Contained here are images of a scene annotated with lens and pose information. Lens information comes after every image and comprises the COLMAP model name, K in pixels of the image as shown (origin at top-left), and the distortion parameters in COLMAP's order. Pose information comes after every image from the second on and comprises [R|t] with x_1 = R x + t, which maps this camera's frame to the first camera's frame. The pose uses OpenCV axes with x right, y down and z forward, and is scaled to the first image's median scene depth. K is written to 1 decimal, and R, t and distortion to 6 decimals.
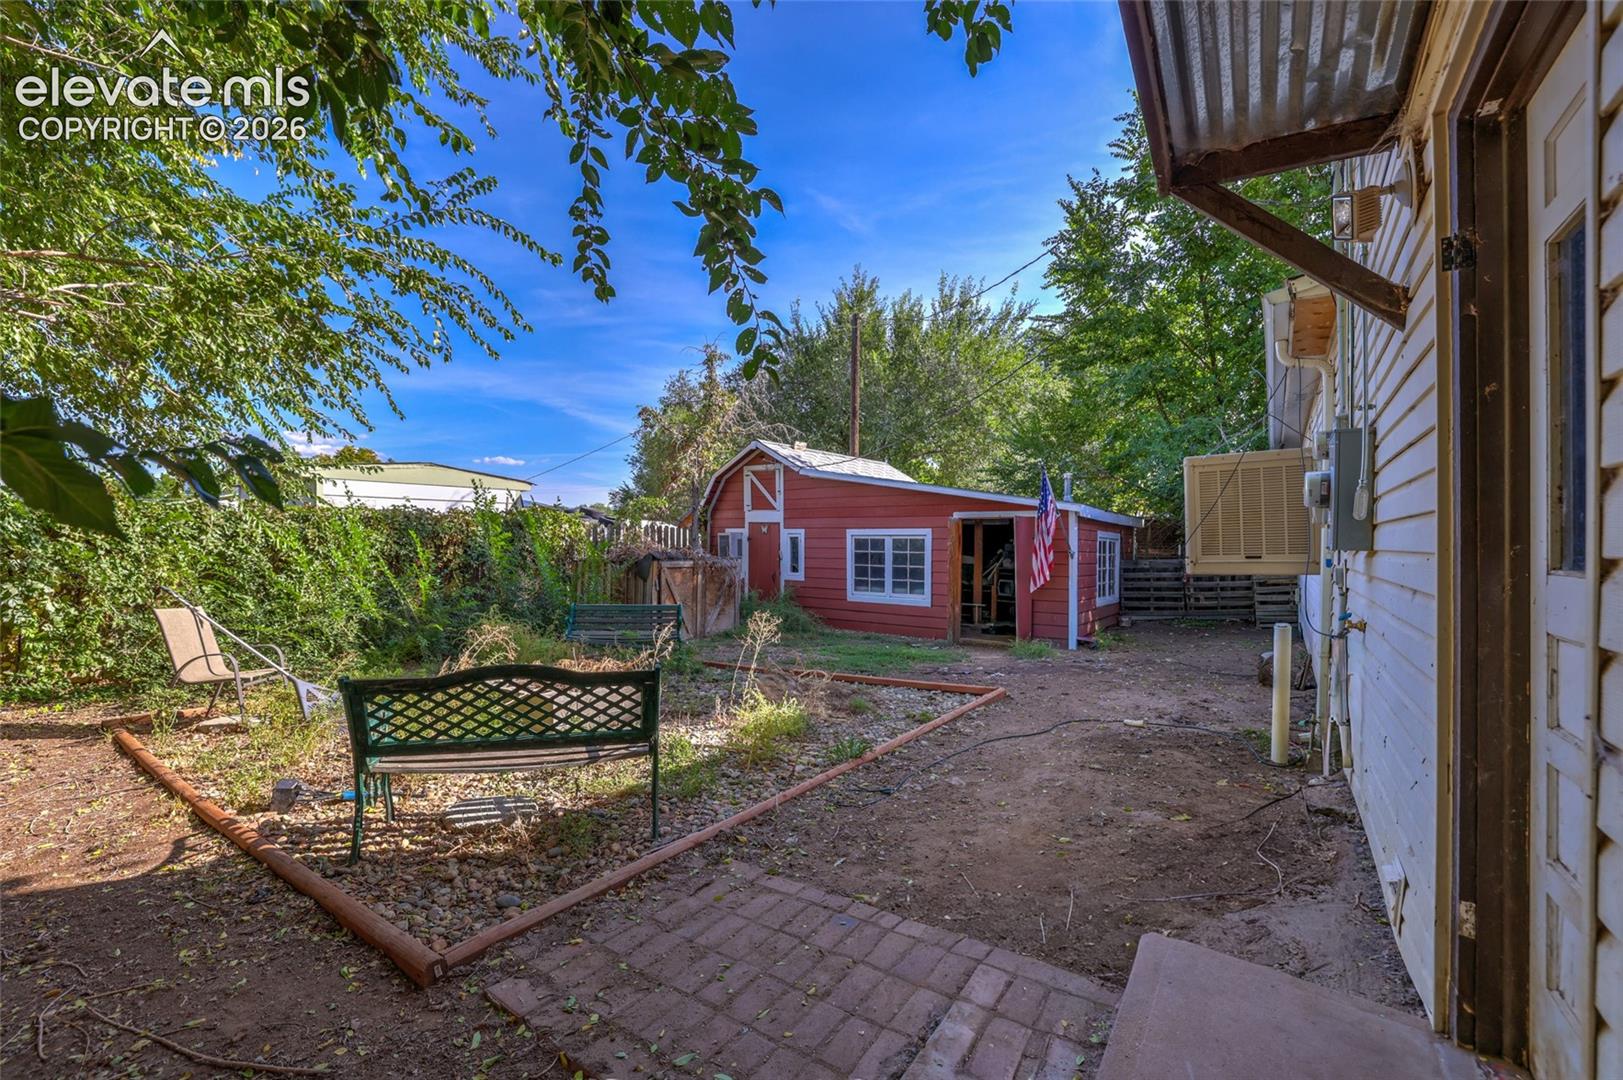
lens RADIAL K [[684.6, 0, 802.0], [0, 684.6, 539.8], [0, 0, 1]] dist [-0.021182, 0.000555]
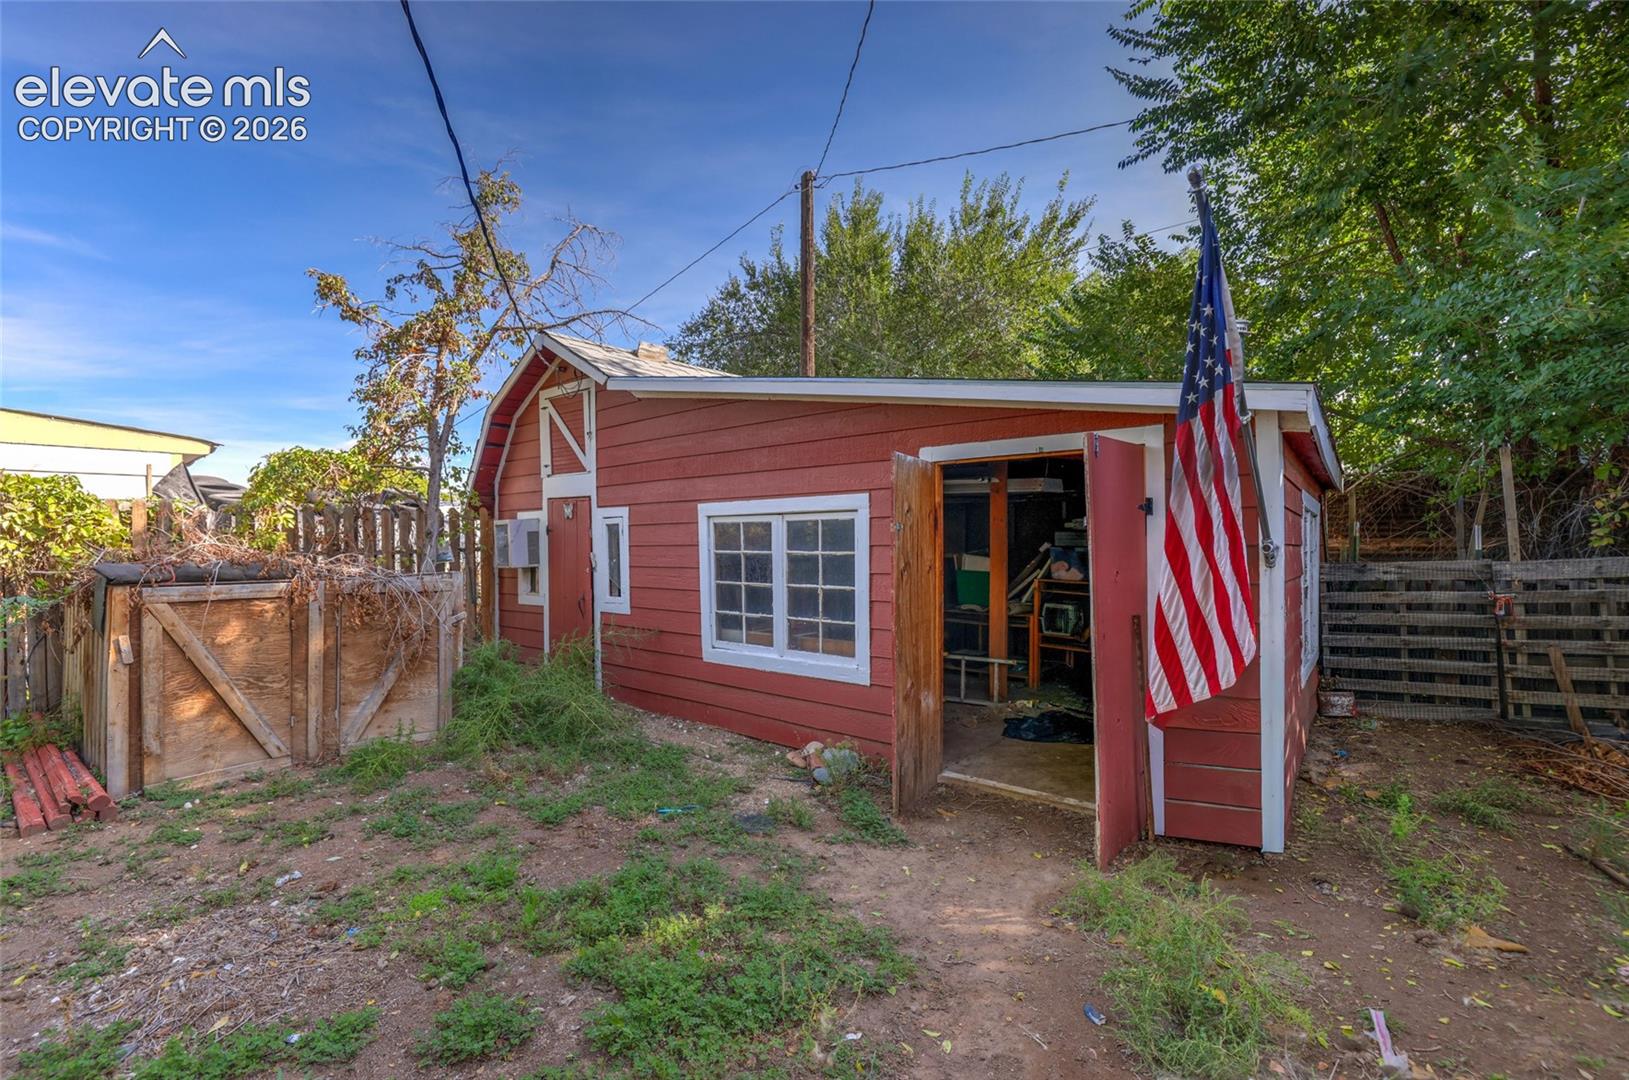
lens RADIAL K [[687.2, 0, 816.9], [0, 687.2, 540.4], [0, 0, 1]] dist [-0.021182, 0.000555]
pose [[0.998828, -0.016421, -0.045525, 0.154447], [0.016564, 0.999859, 0.002776, 0.008463], [0.045473, -0.003527, 0.998959, 0.520038]]
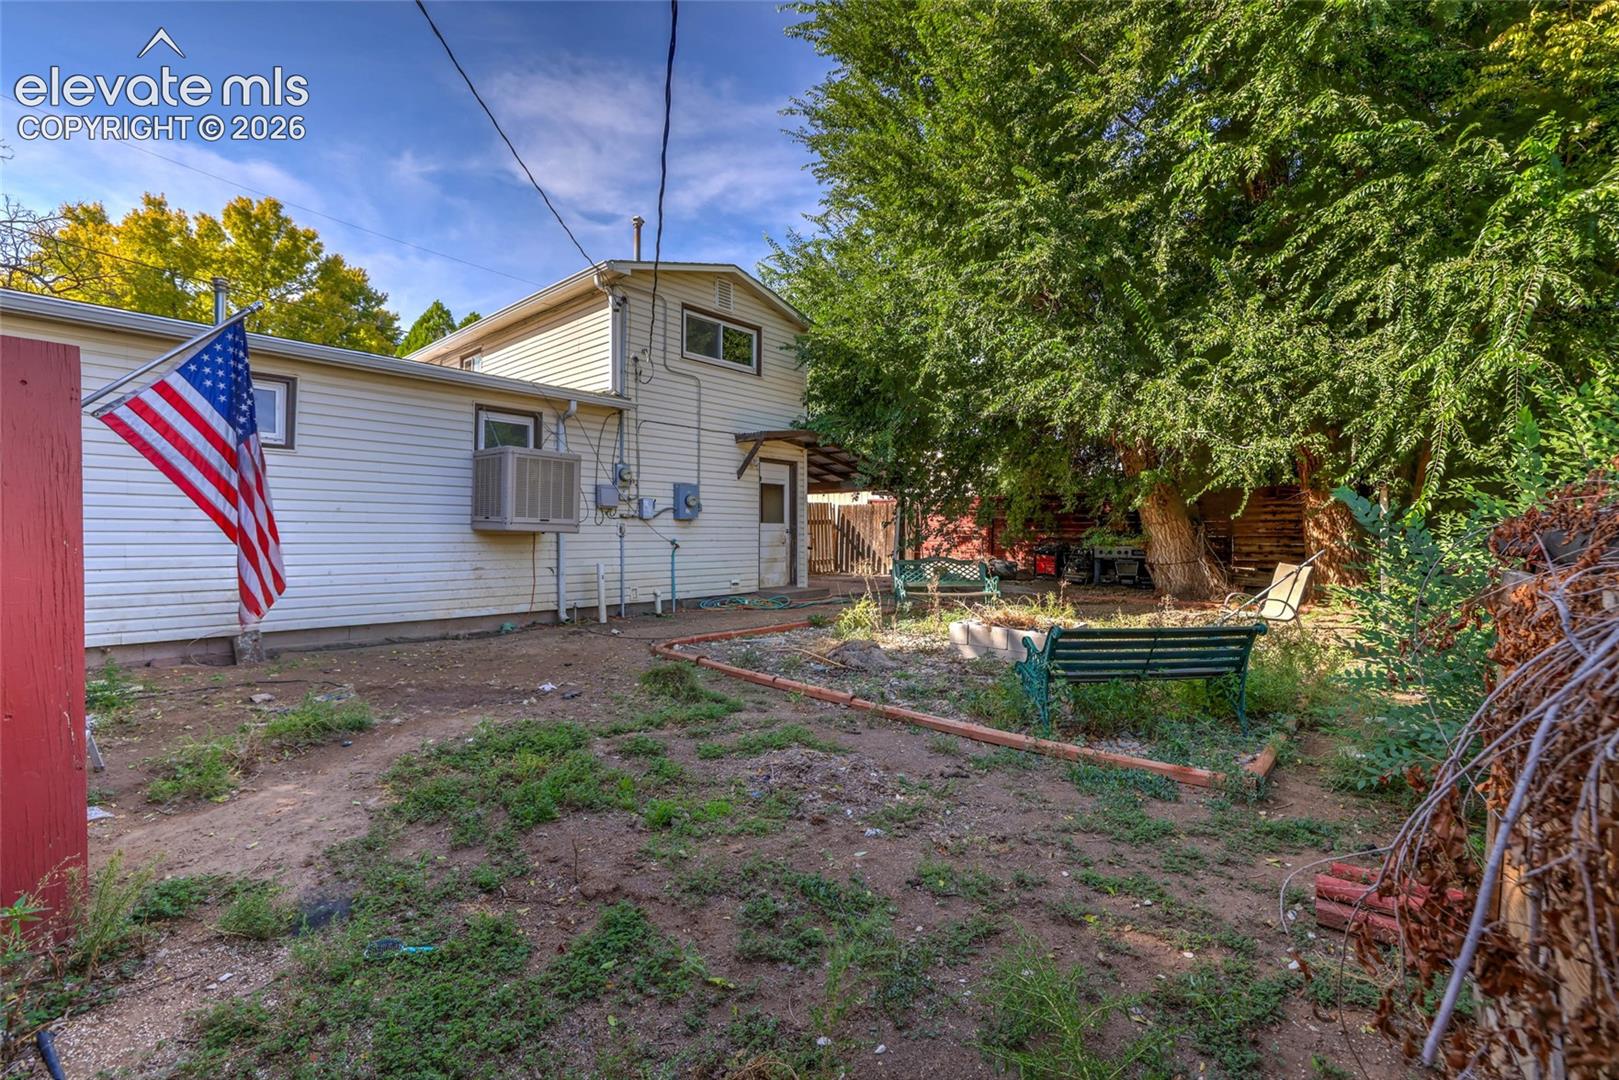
lens RADIAL K [[682.9, 0, 809.9], [0, 682.9, 537.9], [0, 0, 1]] dist [-0.021182, 0.000555]
pose [[-0.992971, -0.009017, 0.118012, -0.041436], [-0.009092, 0.999959, -0.000100, 0.021516], [-0.118006, -0.001172, -0.993012, 0.970467]]
